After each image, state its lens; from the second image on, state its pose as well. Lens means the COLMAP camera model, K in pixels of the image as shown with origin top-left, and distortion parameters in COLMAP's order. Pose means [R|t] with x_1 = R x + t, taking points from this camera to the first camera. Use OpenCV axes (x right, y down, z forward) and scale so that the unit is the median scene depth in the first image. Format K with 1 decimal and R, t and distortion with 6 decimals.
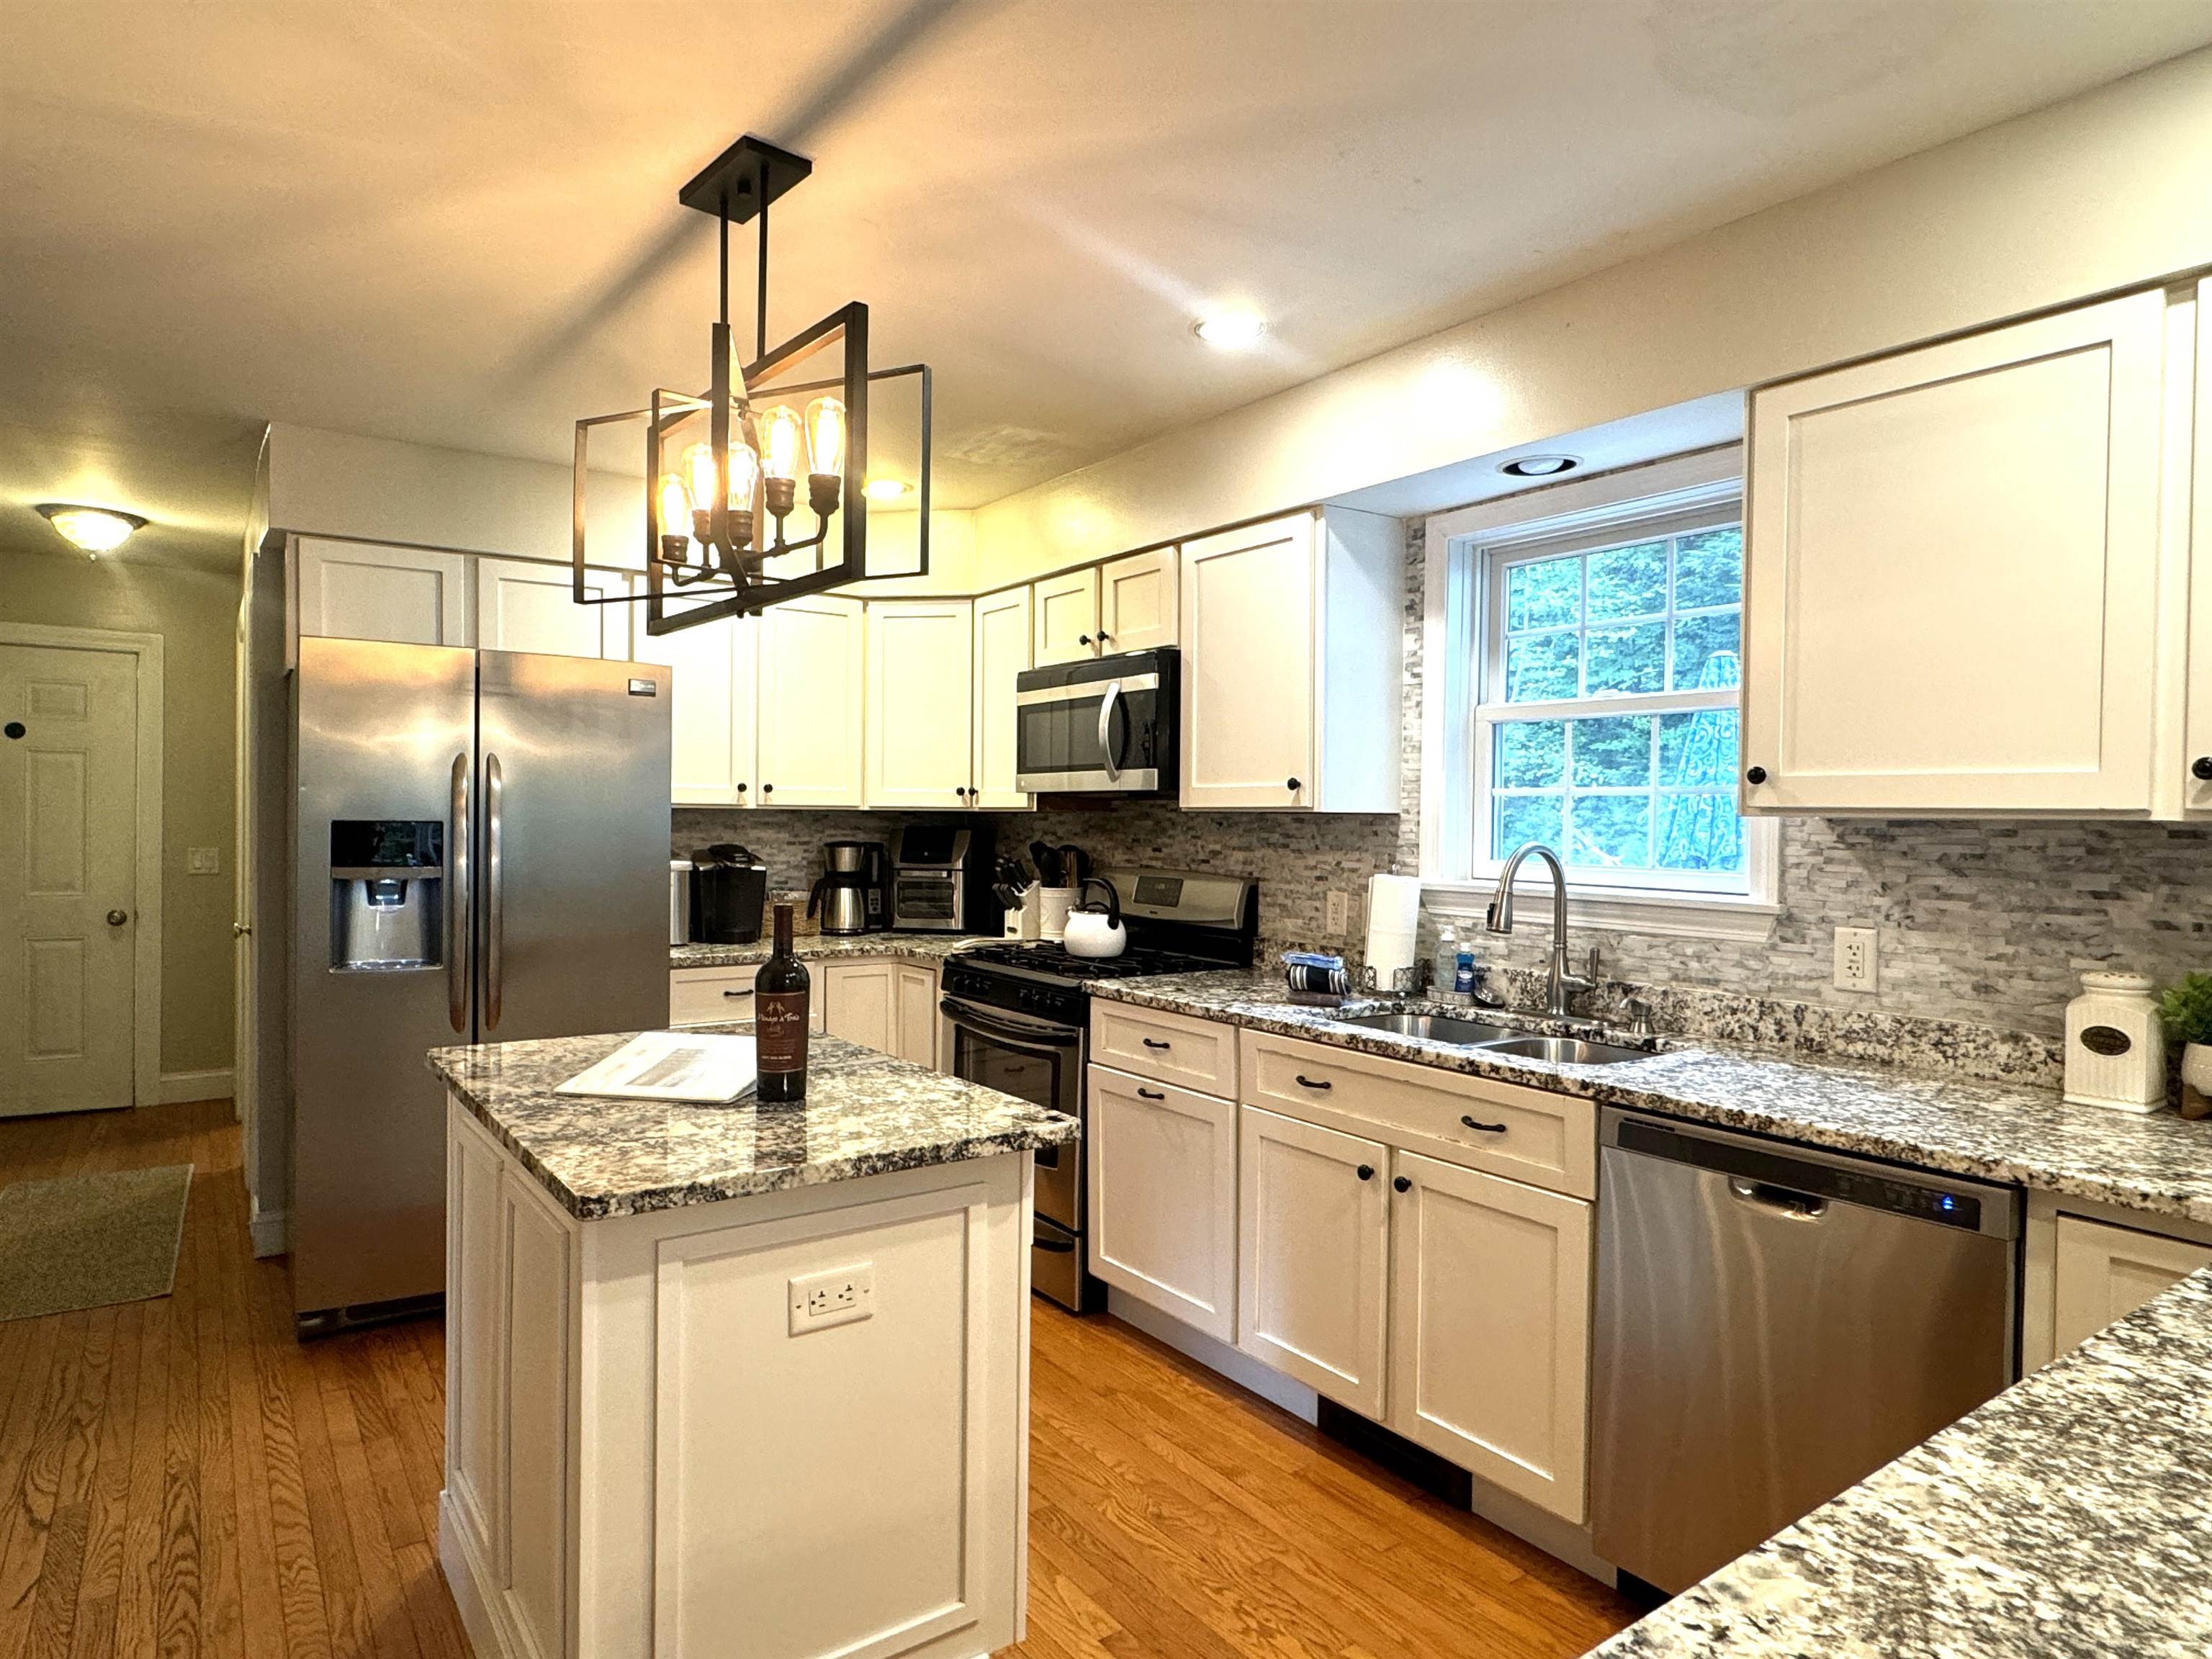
lens RADIAL K [[1285.3, 0, 1105.0], [0, 1285.3, 832.0], [0, 0, 1]] dist [0.001113, 0.000090]
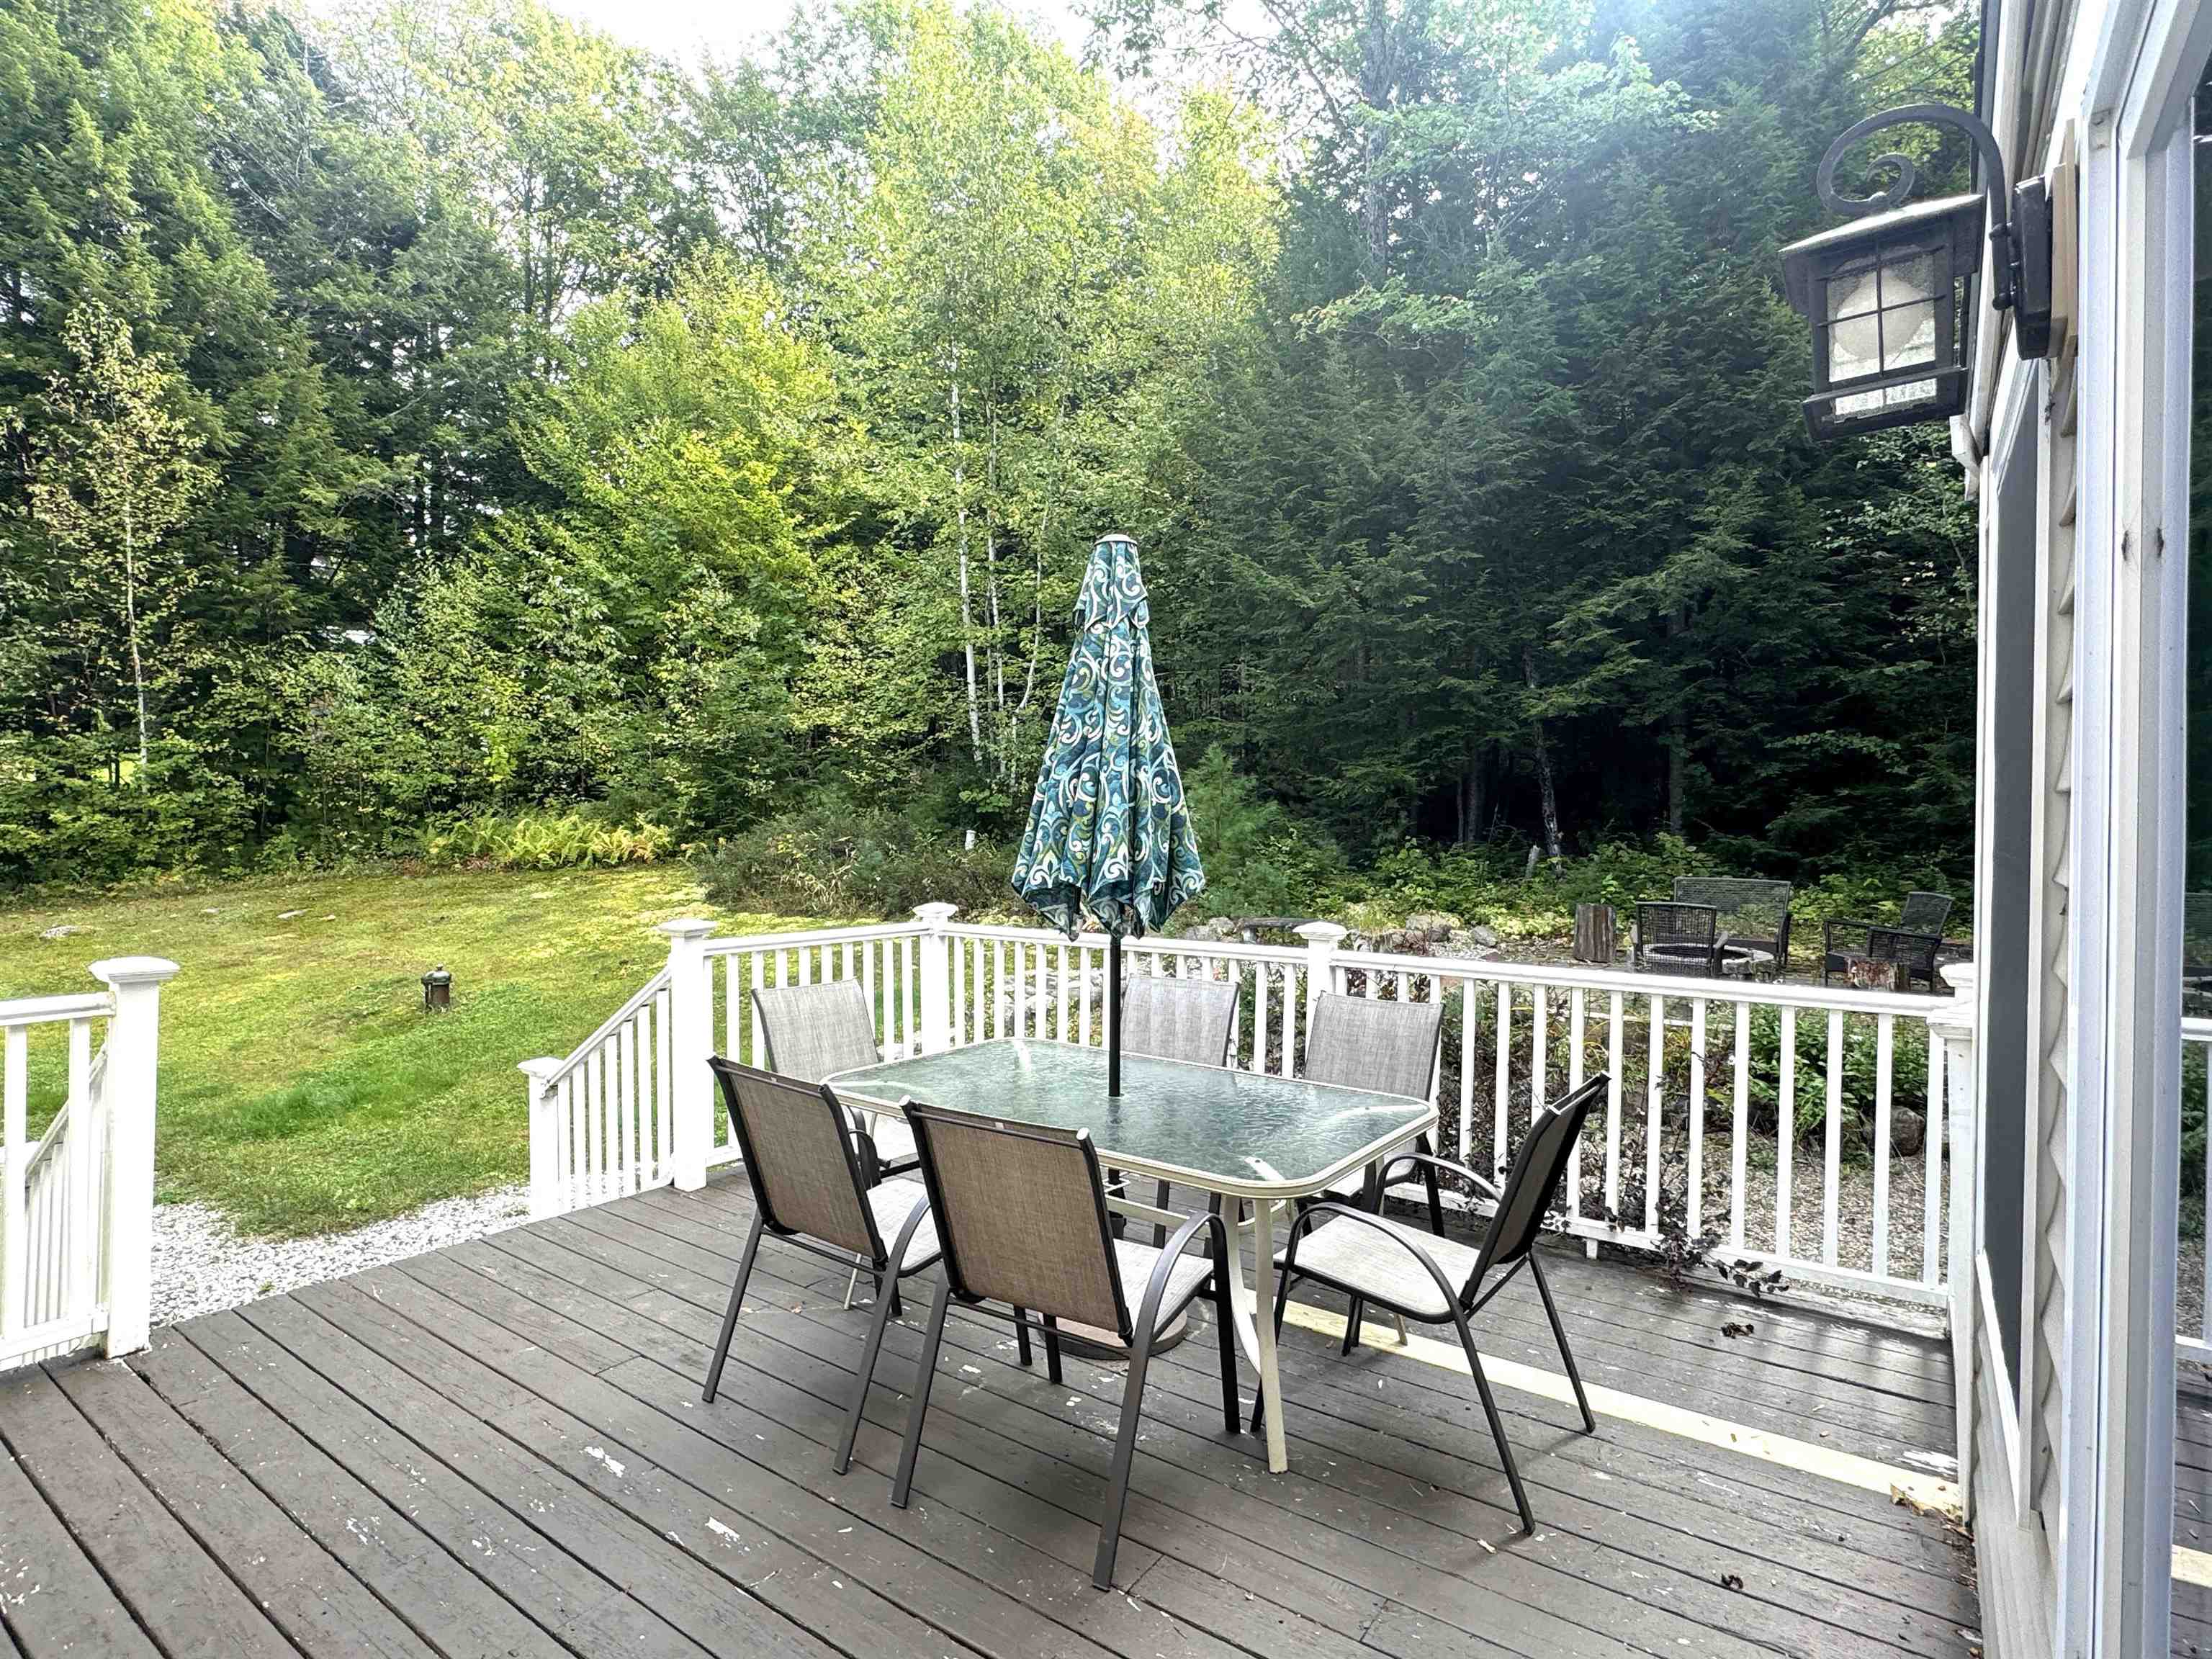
lens RADIAL K [[1137.5, 0, 1104.7], [0, 1137.5, 829.7], [0, 0, 1]] dist [-0.000177, -0.000001]
pose [[0.947518, -0.006731, 0.319632, 0.311124], [0.005443, 0.999973, 0.004922, -0.007219], [-0.319657, -0.002924, 0.947529, 0.510219]]
